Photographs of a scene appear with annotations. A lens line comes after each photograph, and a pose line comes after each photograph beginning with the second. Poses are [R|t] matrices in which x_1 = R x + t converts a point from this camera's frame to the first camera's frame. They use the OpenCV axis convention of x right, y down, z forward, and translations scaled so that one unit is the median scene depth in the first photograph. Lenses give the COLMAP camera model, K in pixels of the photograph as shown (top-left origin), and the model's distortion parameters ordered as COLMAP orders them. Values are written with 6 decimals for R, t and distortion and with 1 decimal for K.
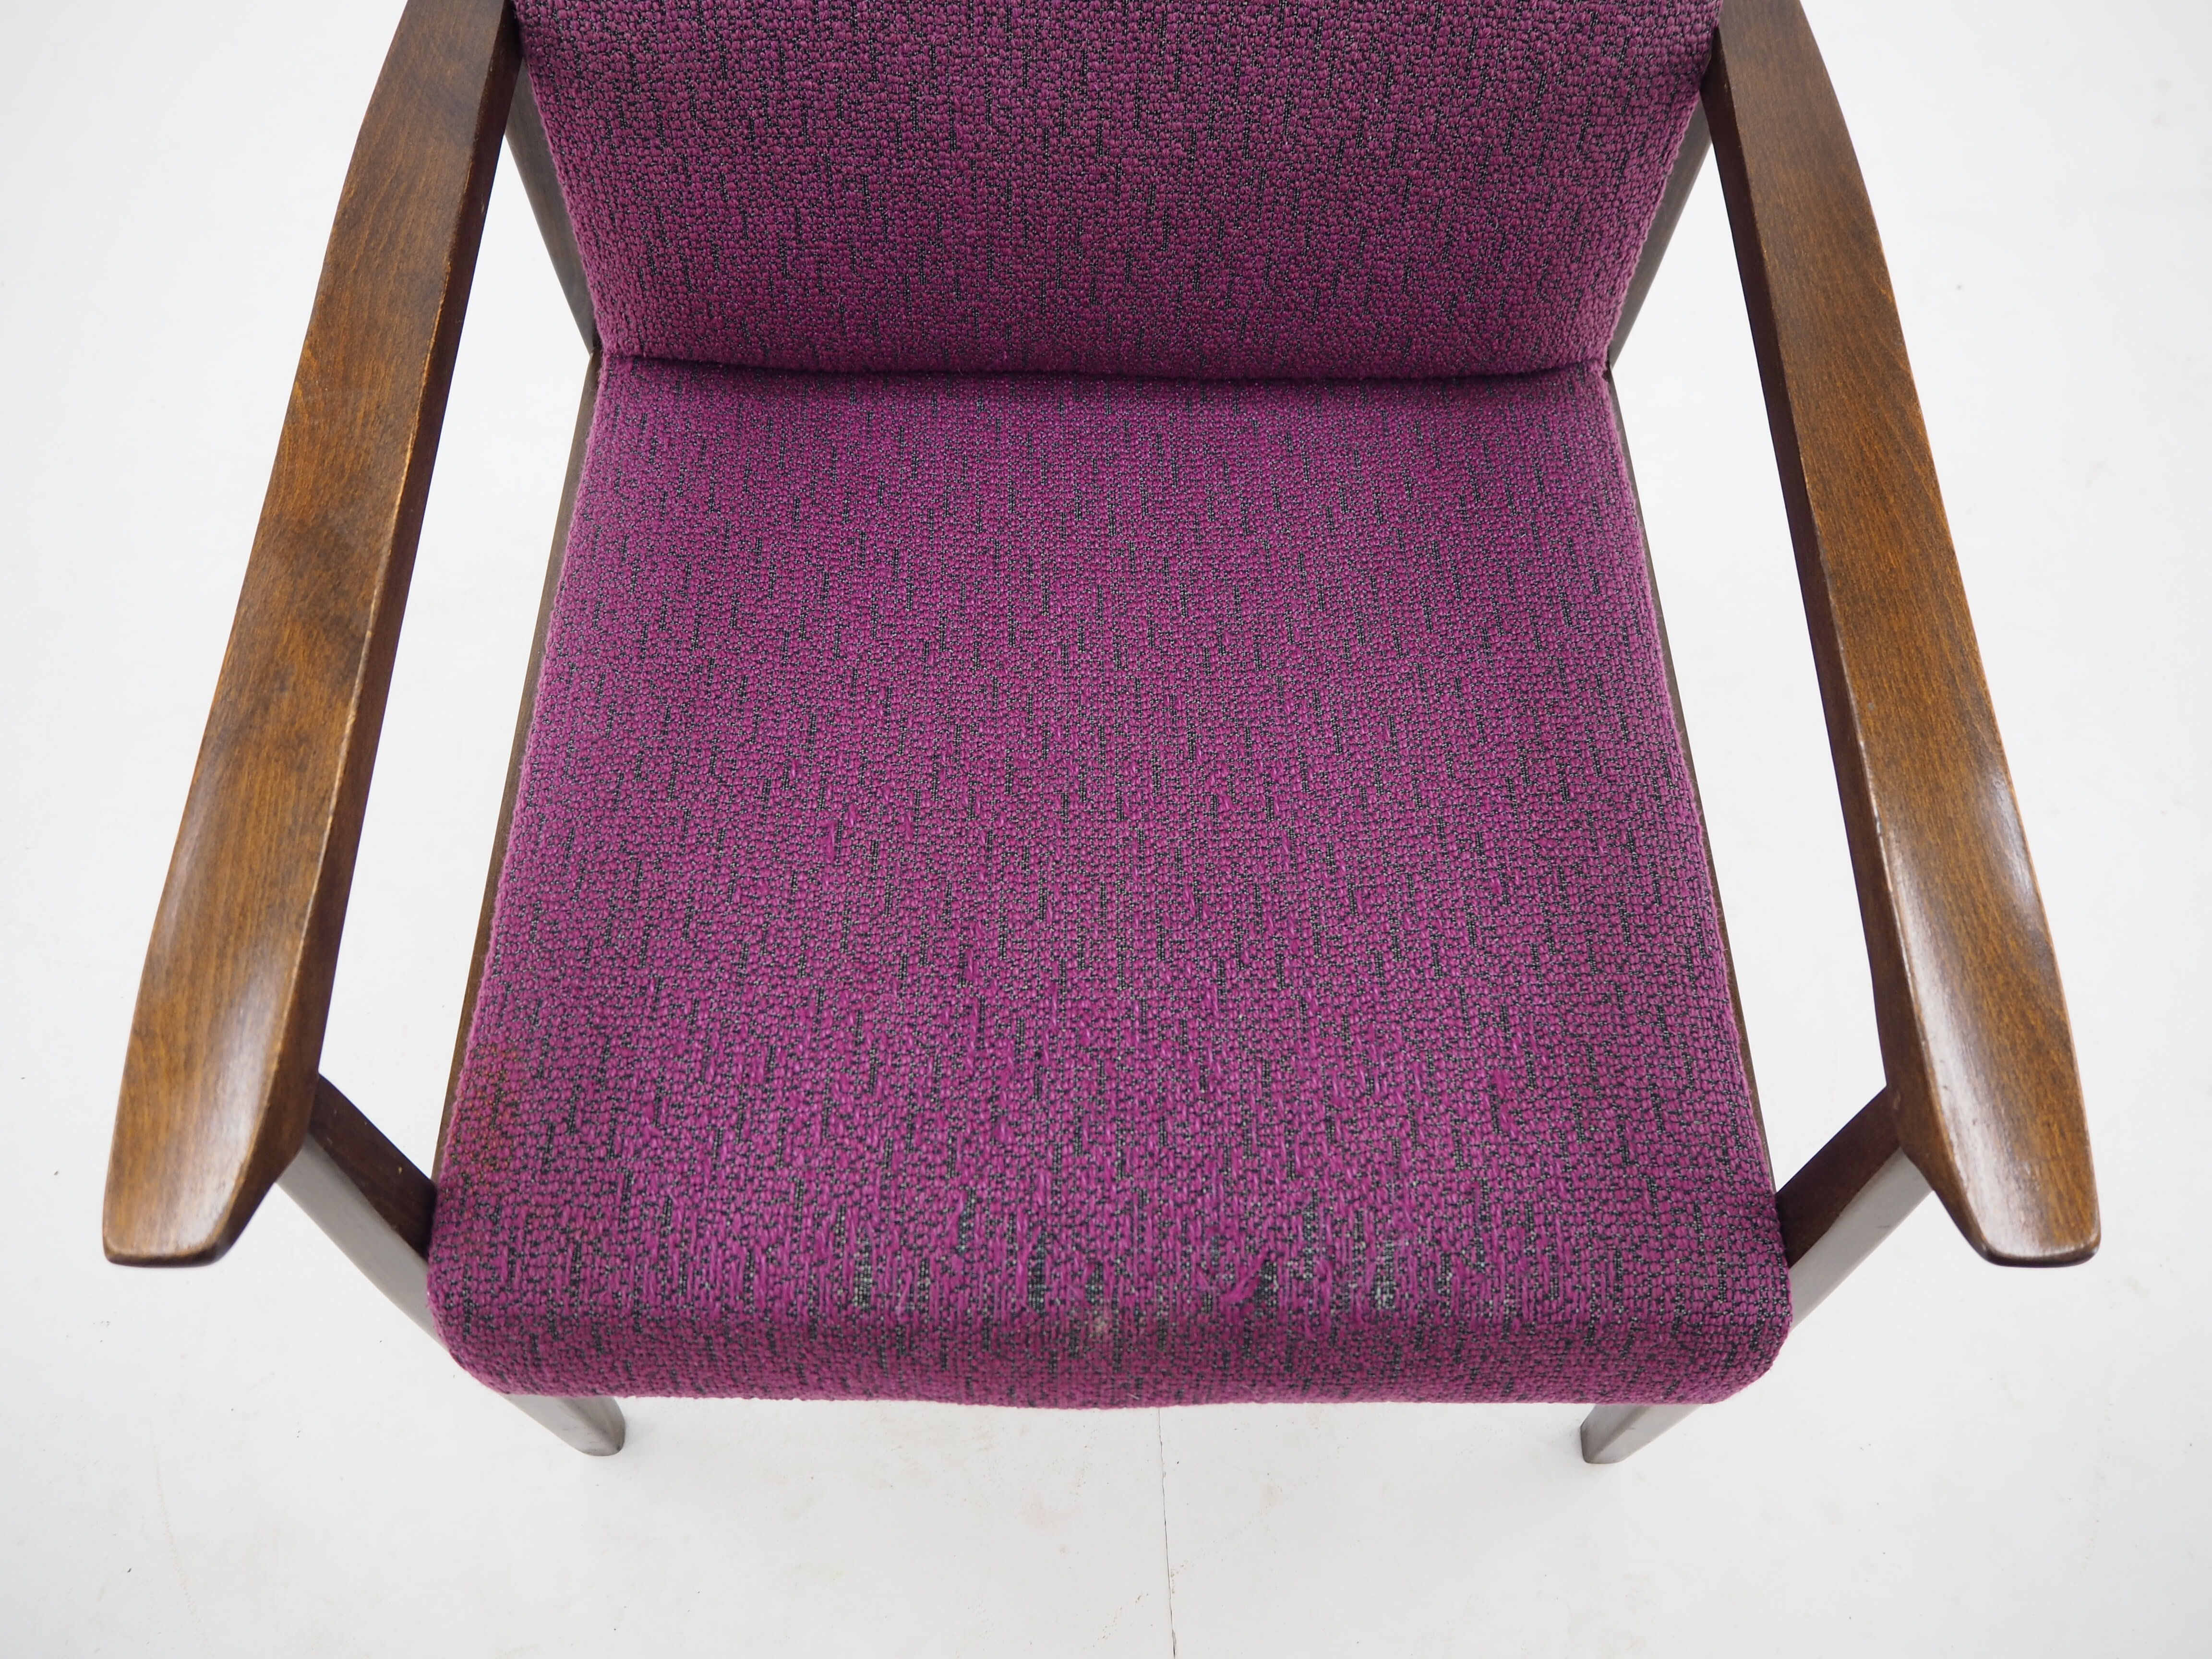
lens RADIAL K [[1849.0, 0, 1101.0], [0, 1849.0, 807.5], [0, 0, 1]] dist [-0.037295, 0.012694]
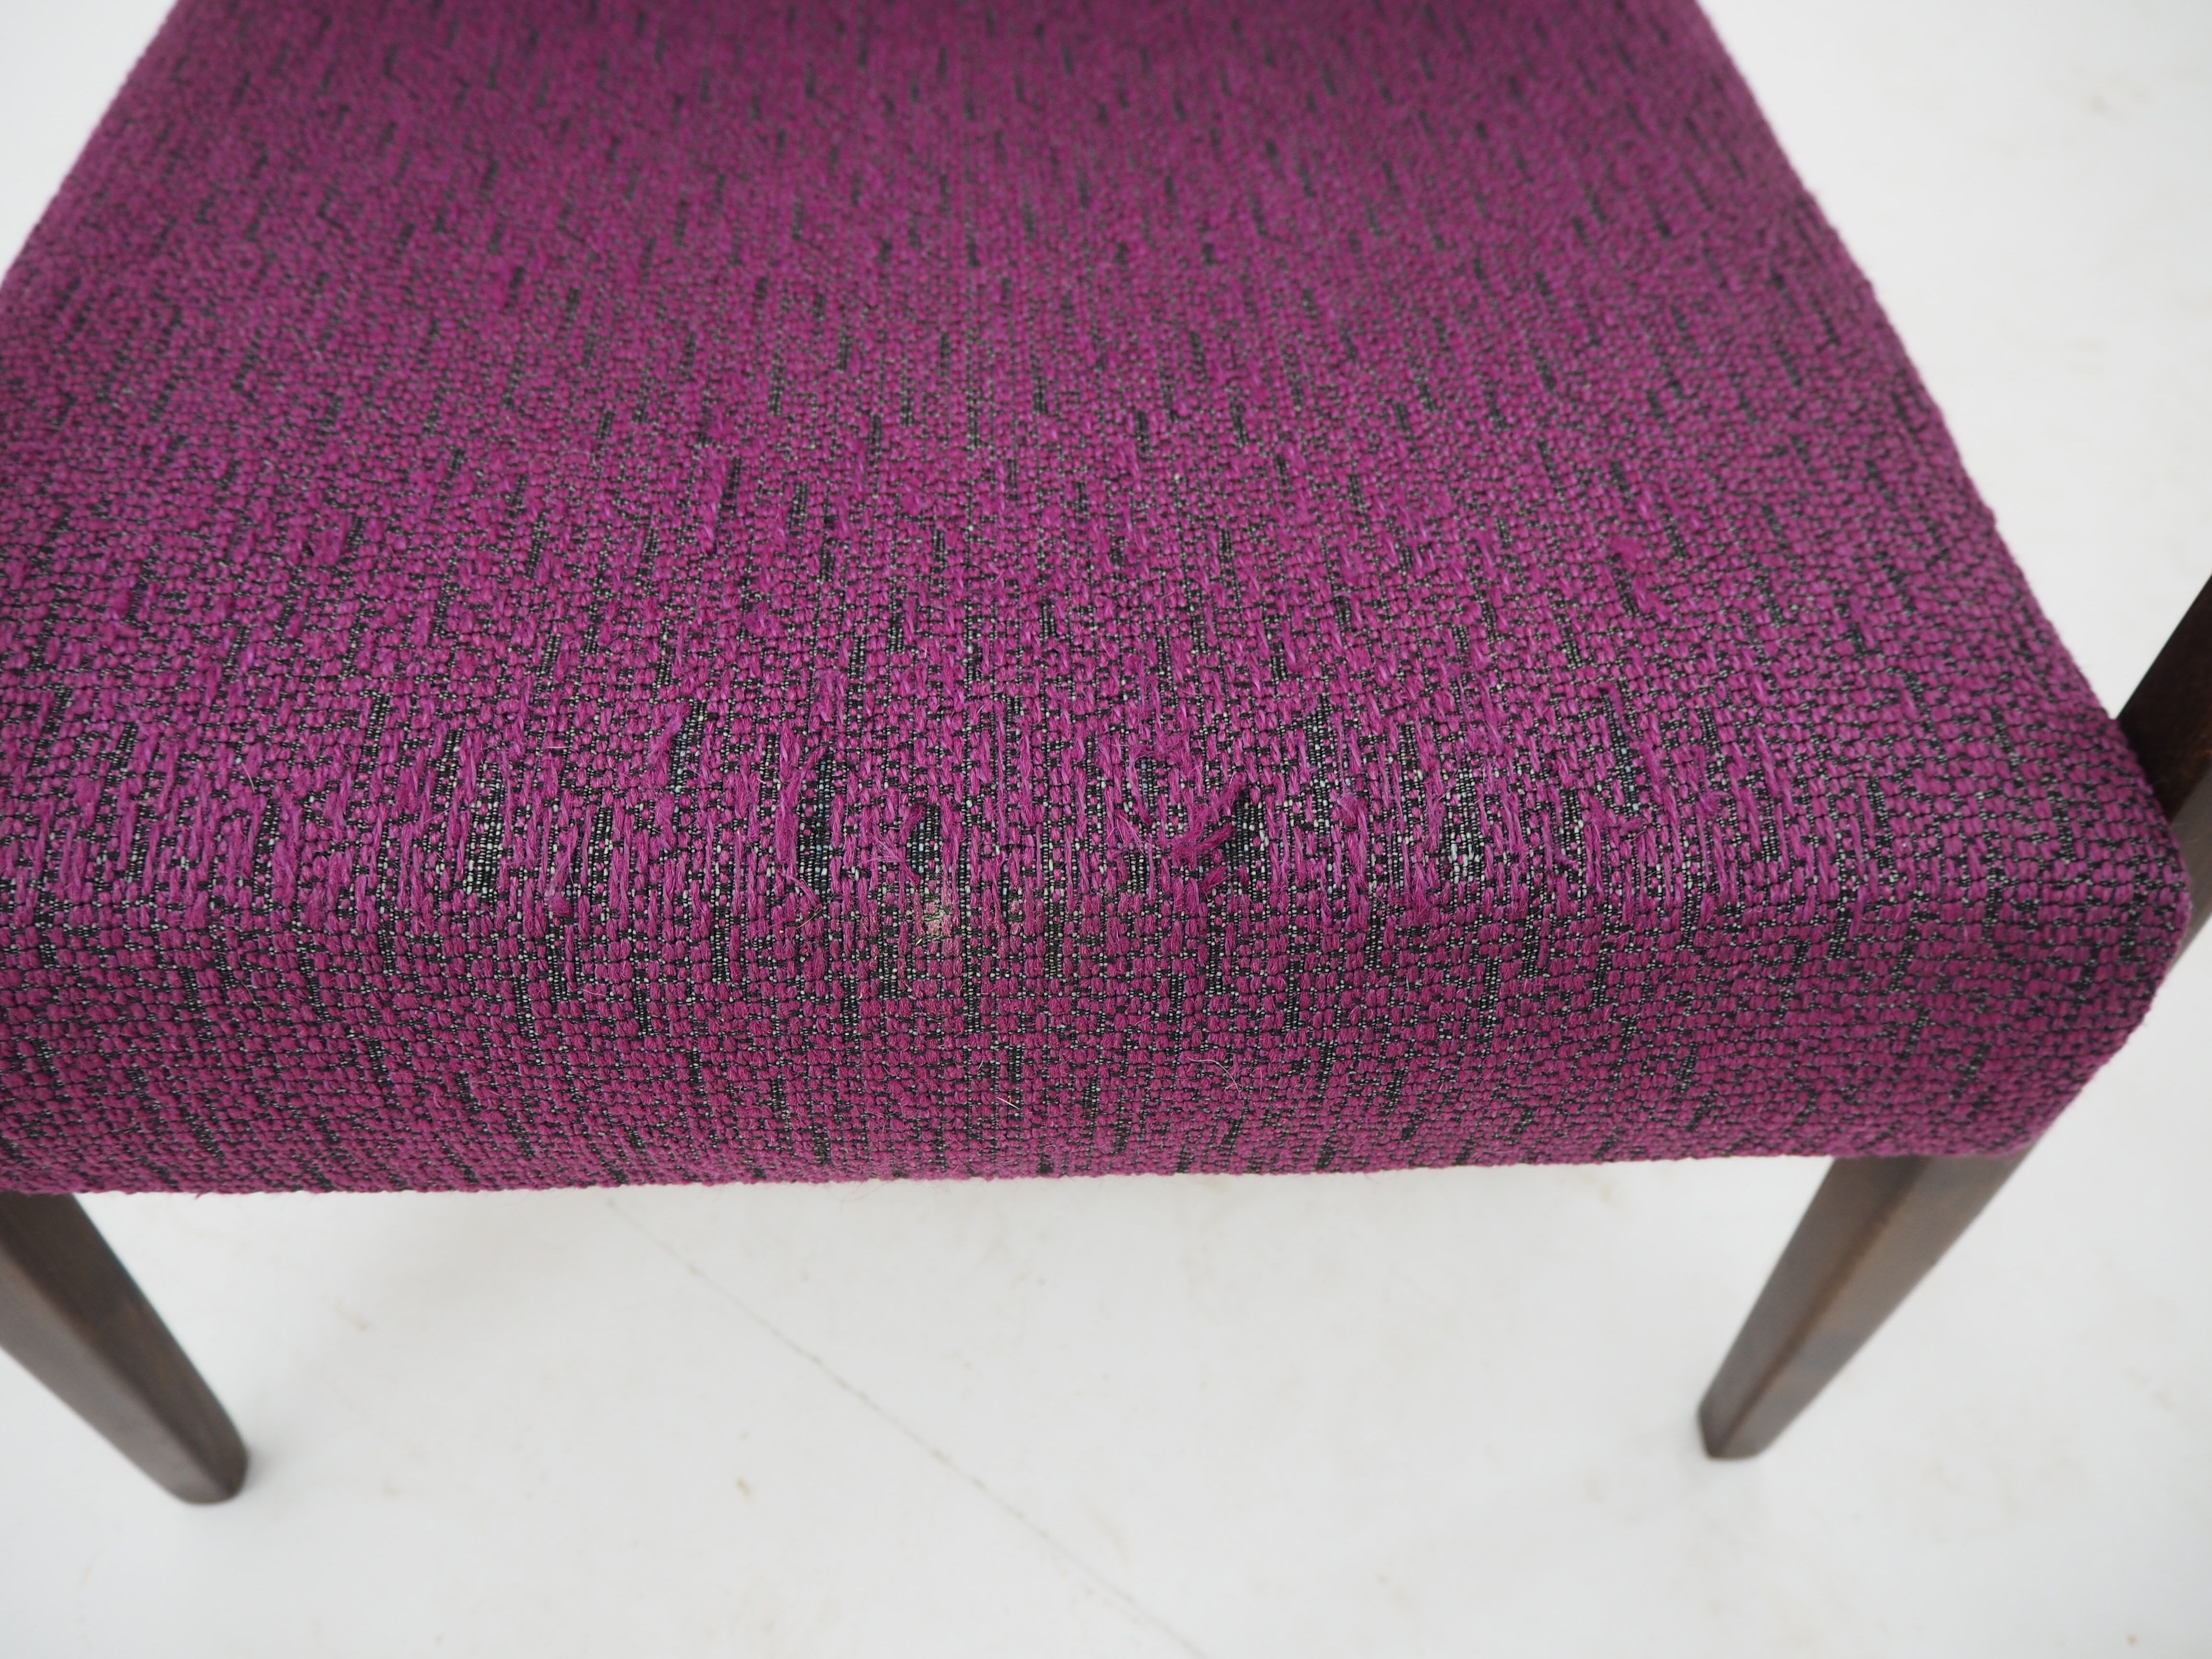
lens RADIAL K [[1849.0, 0, 1093.4], [0, 1849.0, 825.9], [0, 0, 1]] dist [-0.037295, 0.012694]
pose [[0.998529, -0.021127, 0.049938, 0.017623], [0.028474, 0.988076, -0.151312, 0.318622], [-0.046146, 0.152511, 0.987224, 0.448330]]
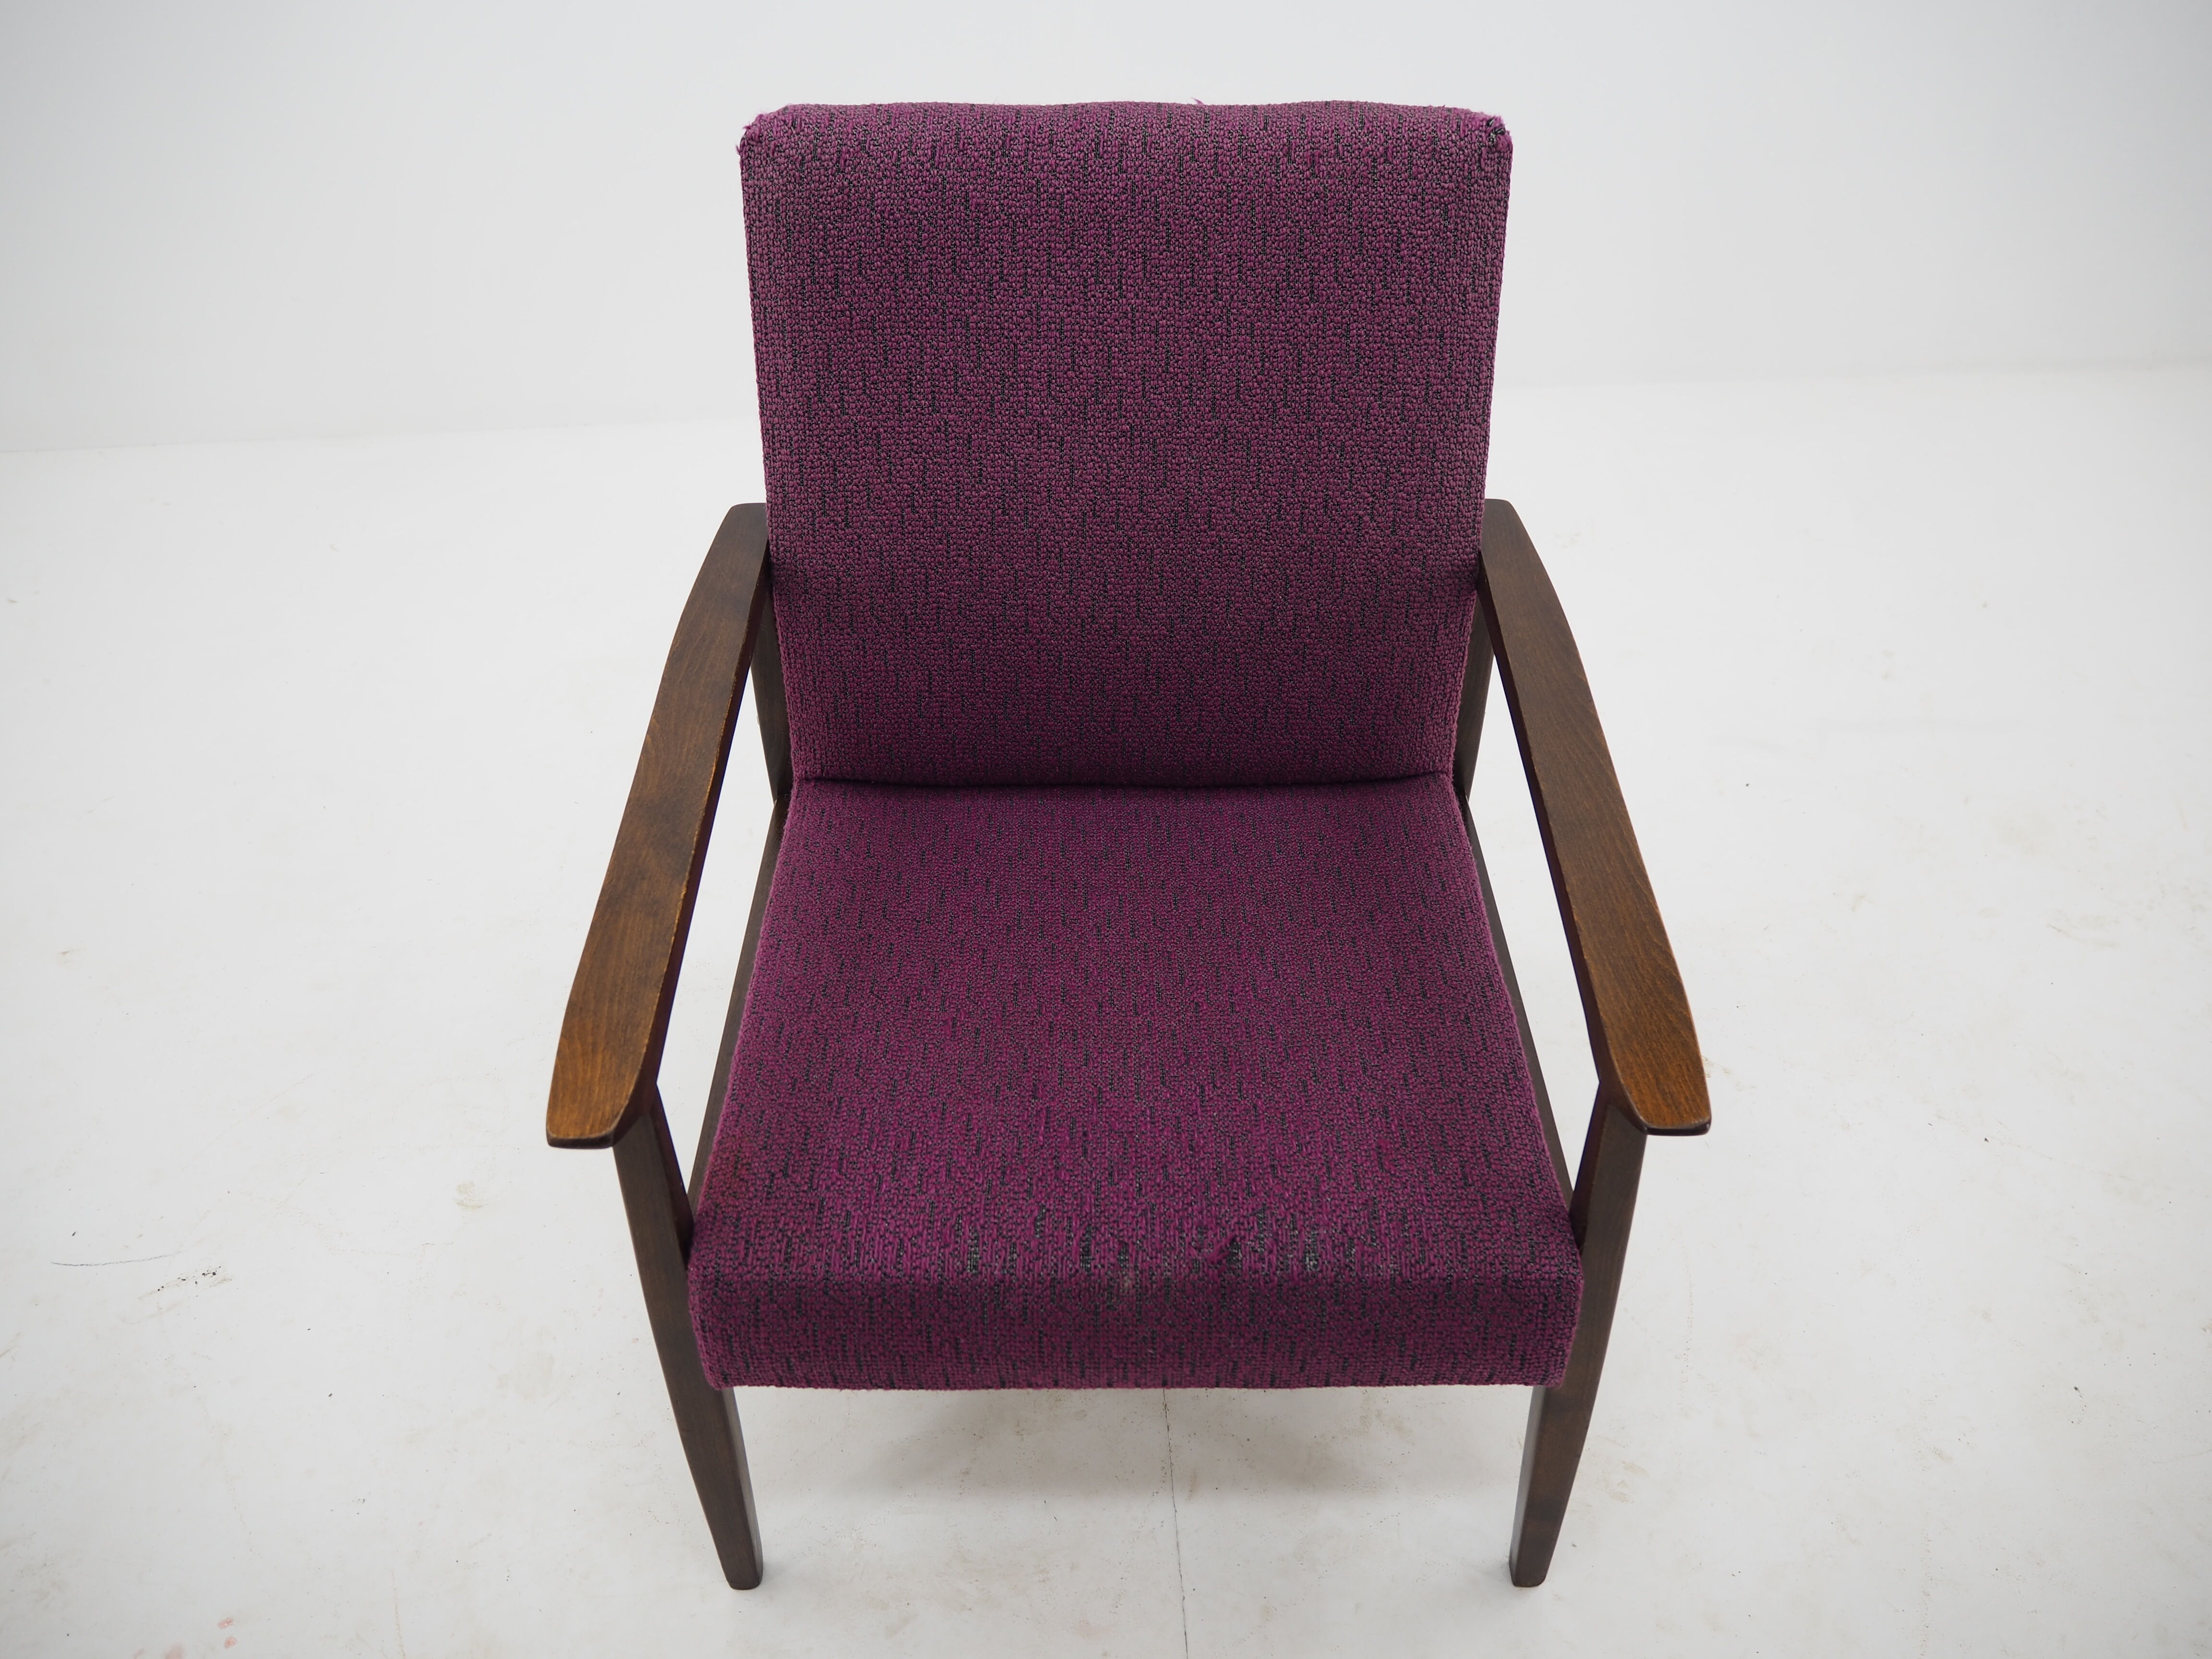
lens RADIAL K [[1849.0, 0, 1096.9], [0, 1849.0, 820.6], [0, 0, 1]] dist [-0.037295, 0.012694]
pose [[0.999743, -0.018112, -0.013668, 0.002265], [0.011874, 0.930922, -0.365026, 0.458938], [0.019335, 0.364770, 0.930897, -0.544934]]
